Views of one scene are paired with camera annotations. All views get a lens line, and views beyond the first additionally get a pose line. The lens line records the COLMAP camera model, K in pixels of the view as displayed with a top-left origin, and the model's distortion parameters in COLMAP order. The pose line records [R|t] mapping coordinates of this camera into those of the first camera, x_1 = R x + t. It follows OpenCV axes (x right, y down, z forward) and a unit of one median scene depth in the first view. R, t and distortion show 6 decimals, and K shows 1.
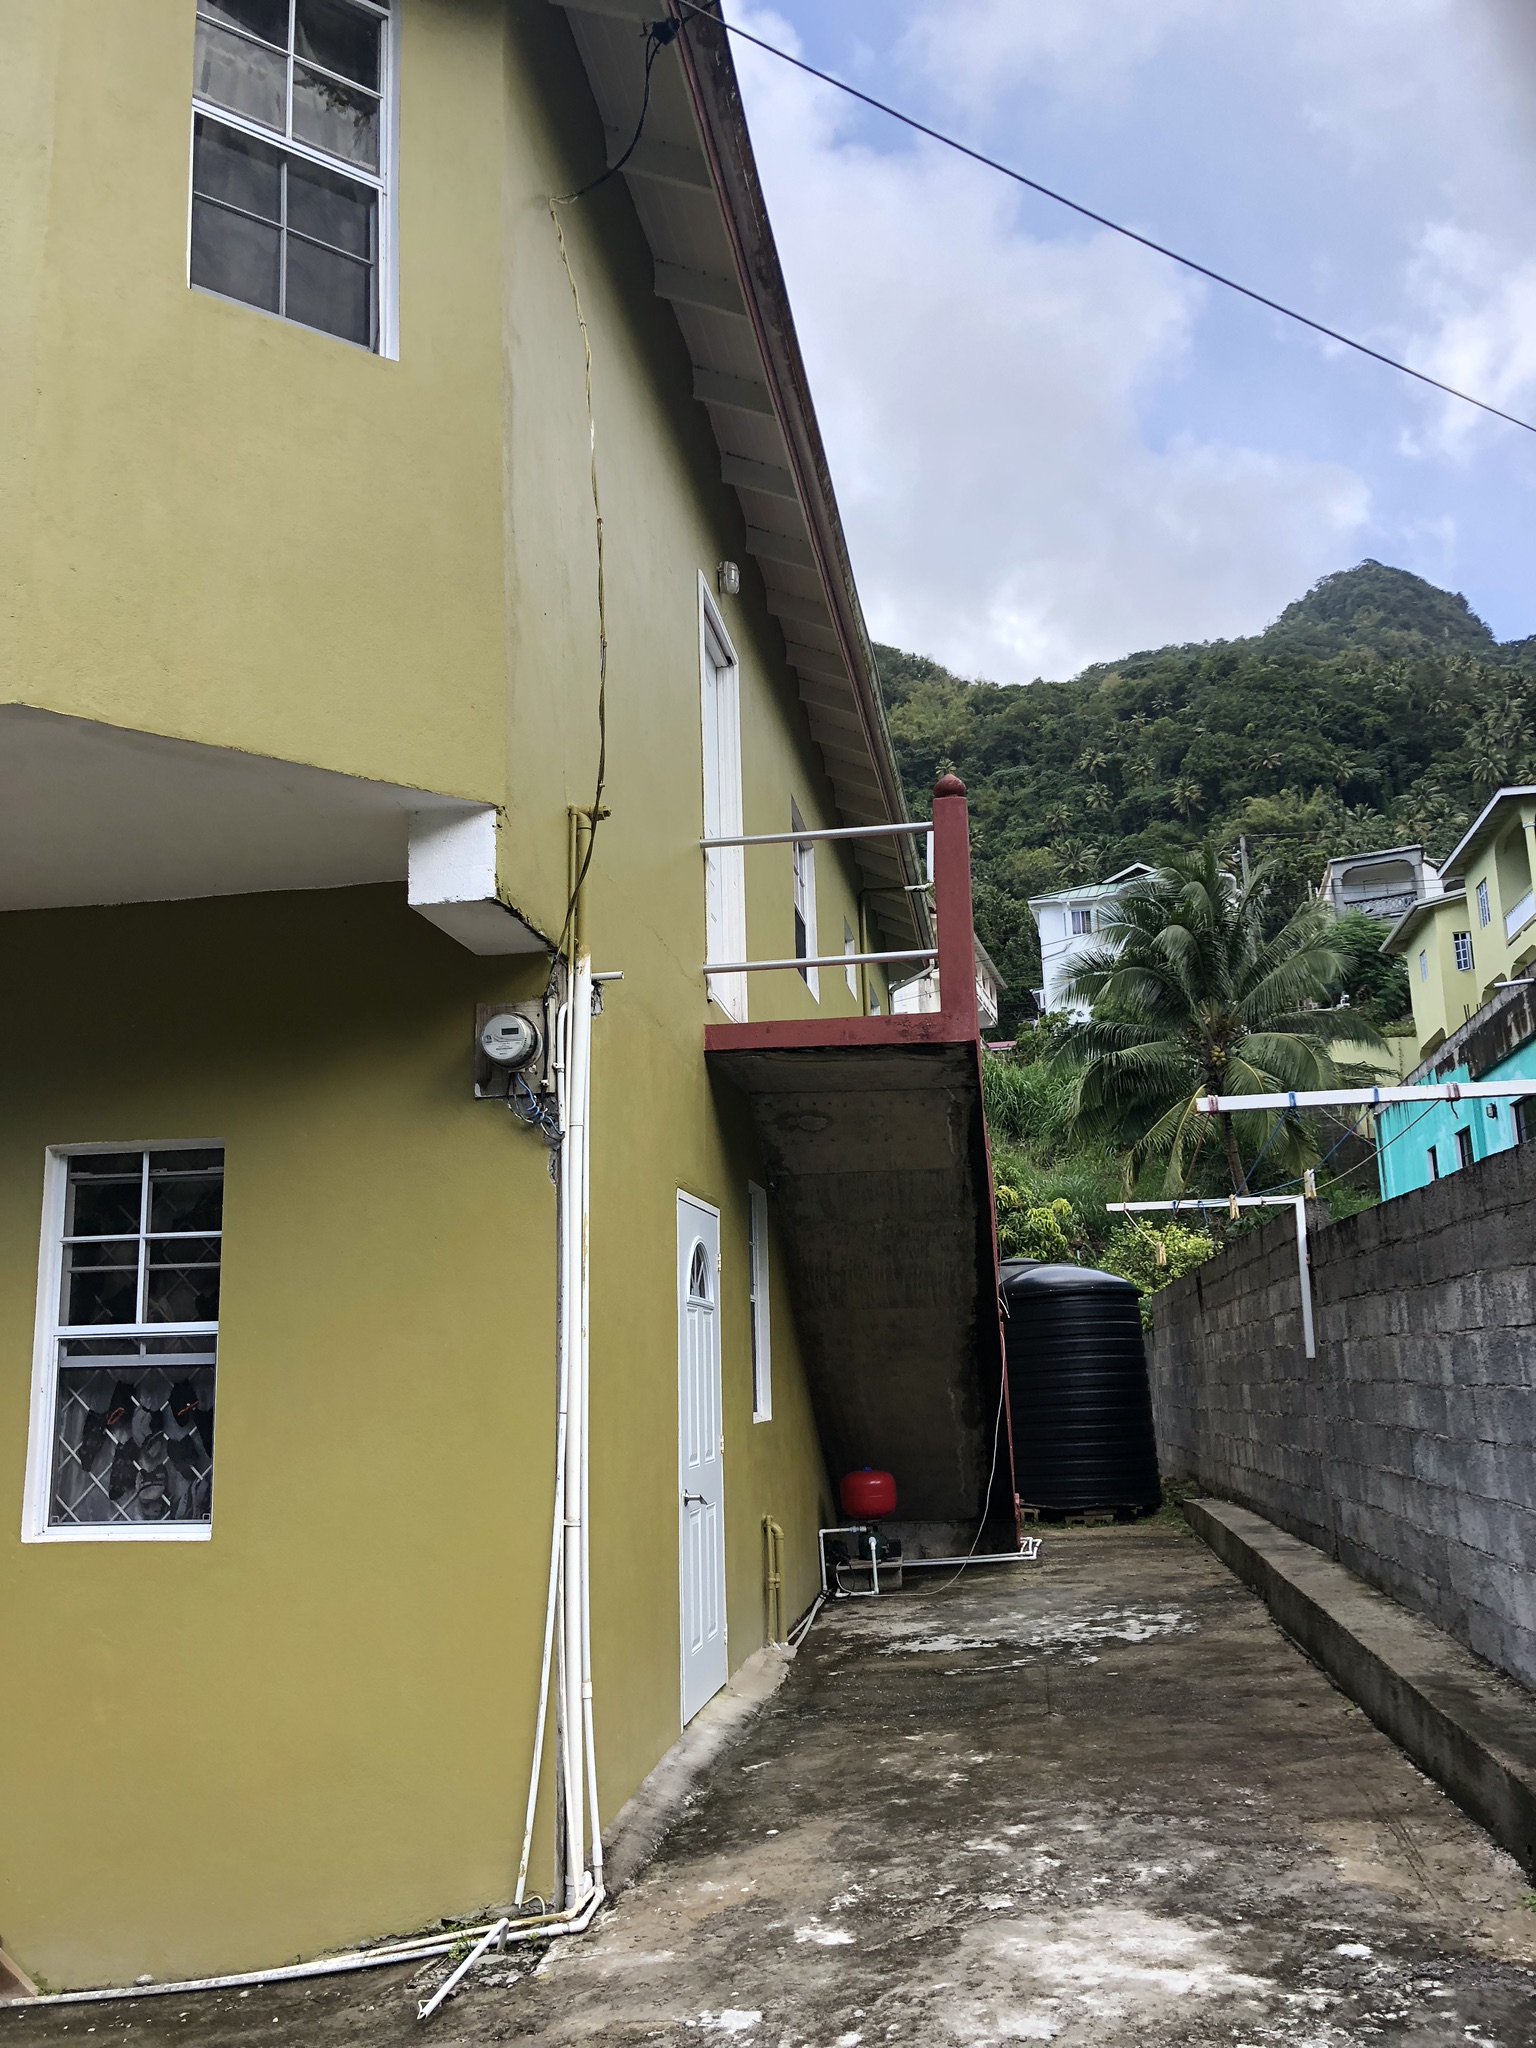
lens RADIAL K [[1672.7, 0, 780.3], [0, 1672.7, 1017.9], [0, 0, 1]] dist [0.024848, -0.018935]
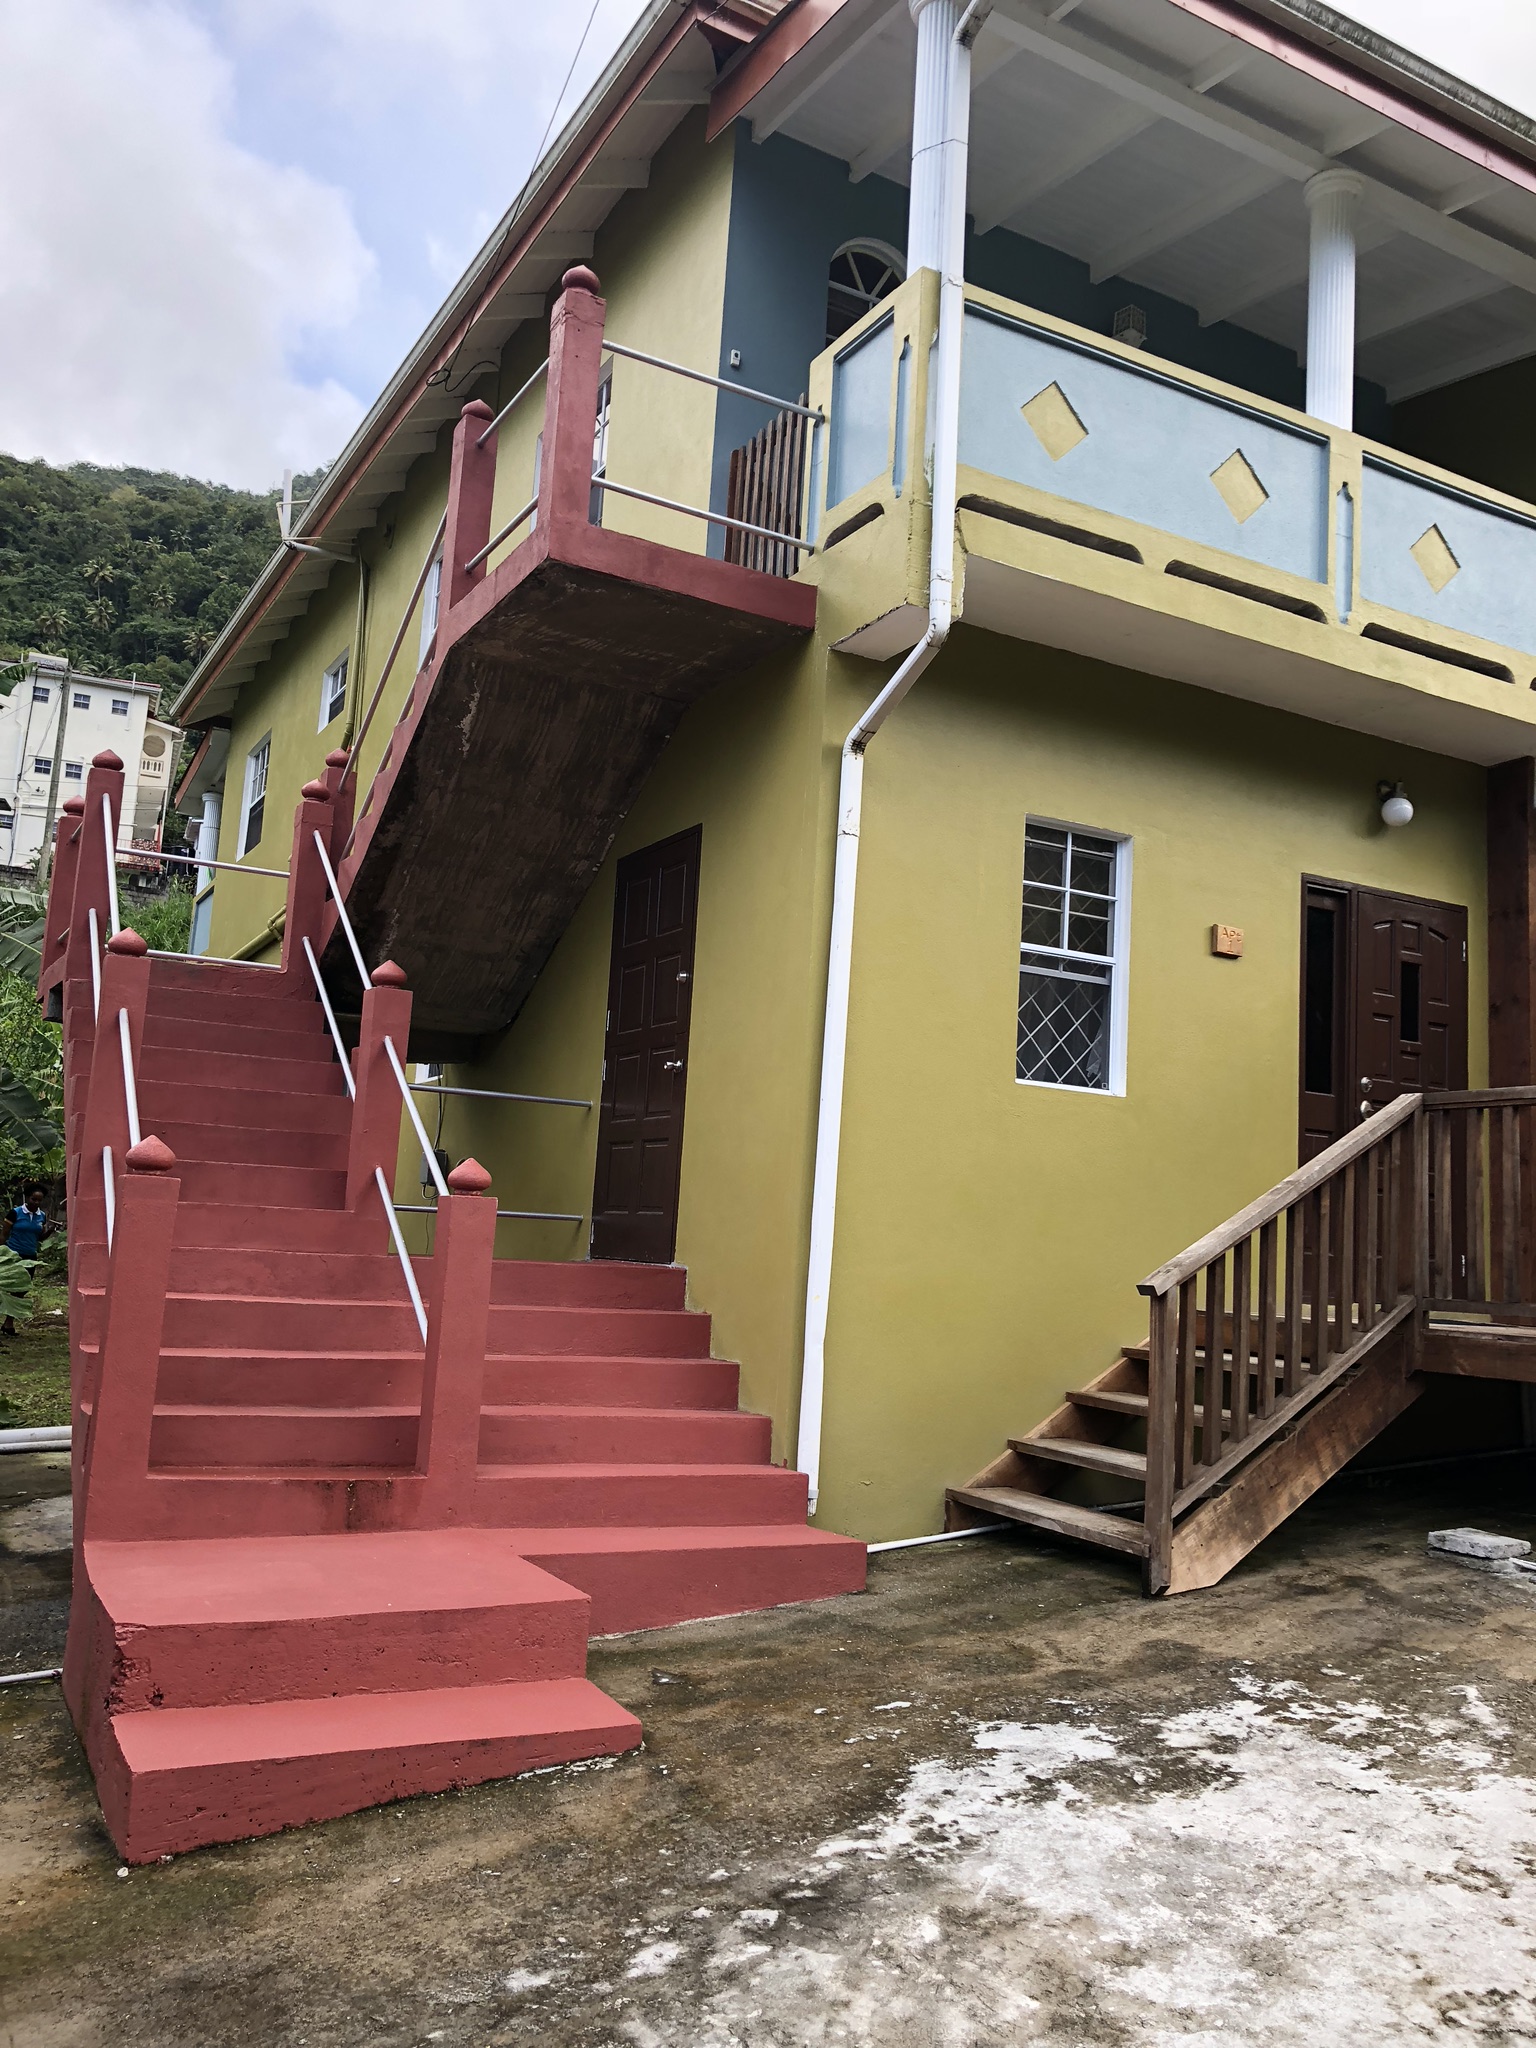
lens RADIAL K [[1672.7, 0, 777.9], [0, 1672.7, 1008.5], [0, 0, 1]] dist [0.024848, -0.018935]
pose [[0.790860, 0.166075, 0.589033, -1.429689], [-0.206376, 0.978472, 0.001214, 0.284326], [-0.576151, -0.122522, 0.808108, -0.027190]]
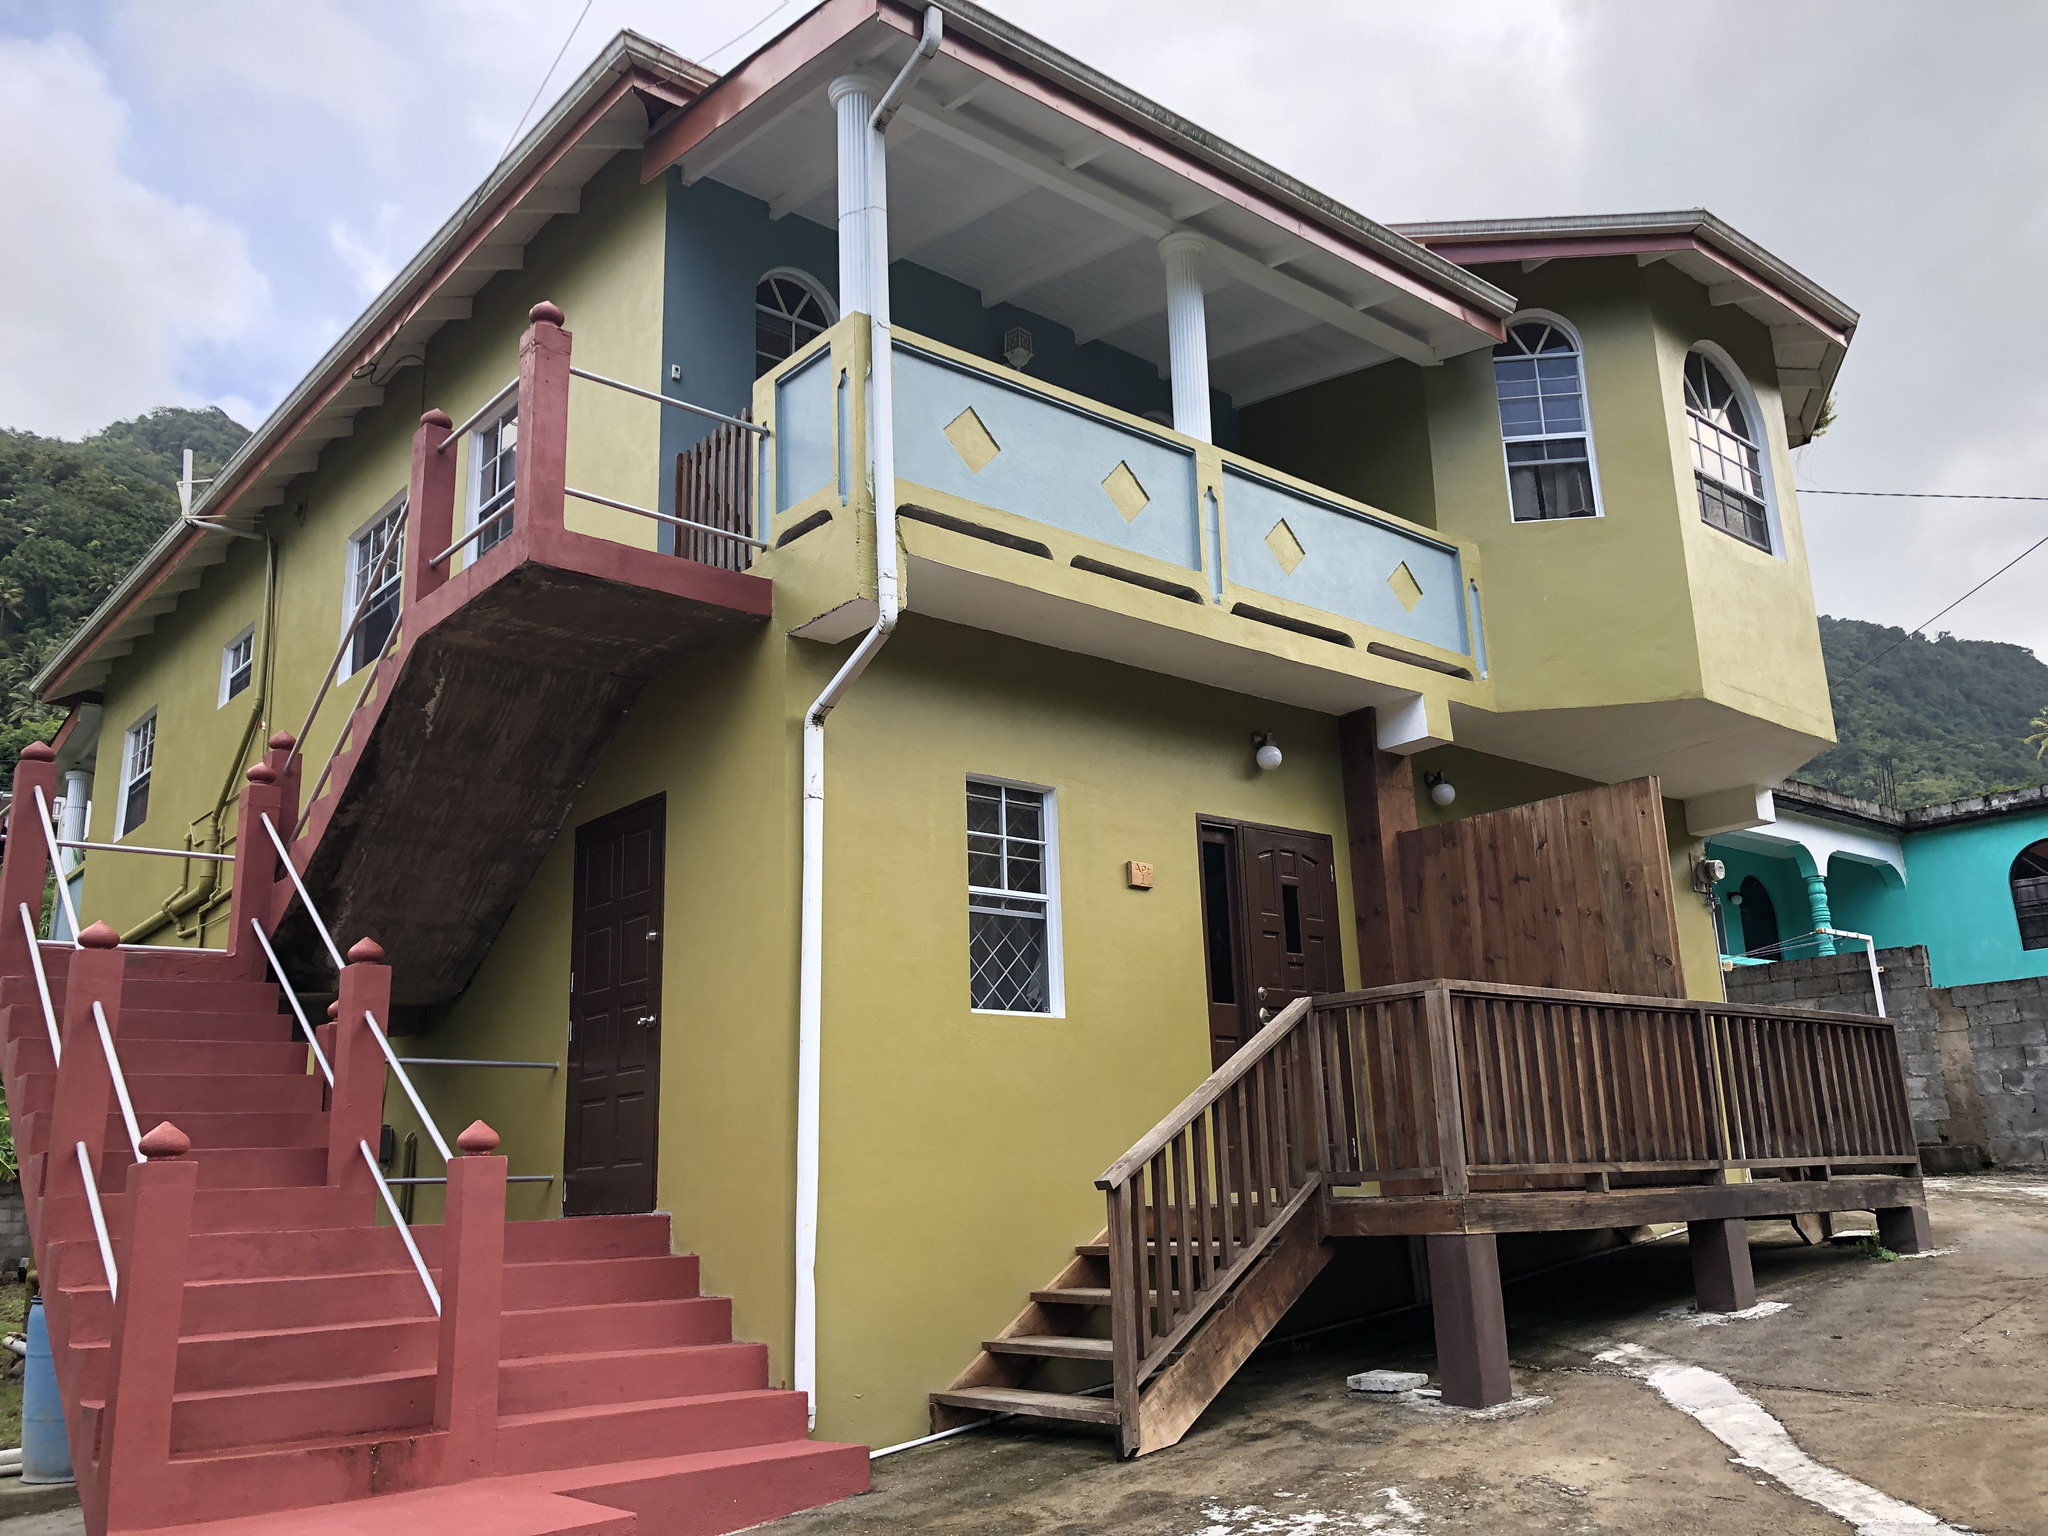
lens RADIAL K [[1672.7, 0, 1051.9], [0, 1672.7, 778.3], [0, 0, 1]] dist [0.024848, -0.018935]
pose [[0.648858, 0.196630, 0.735064, -1.579895], [-0.140256, 0.980388, -0.138447, 0.296908], [-0.747871, -0.013265, 0.663712, -0.109404]]
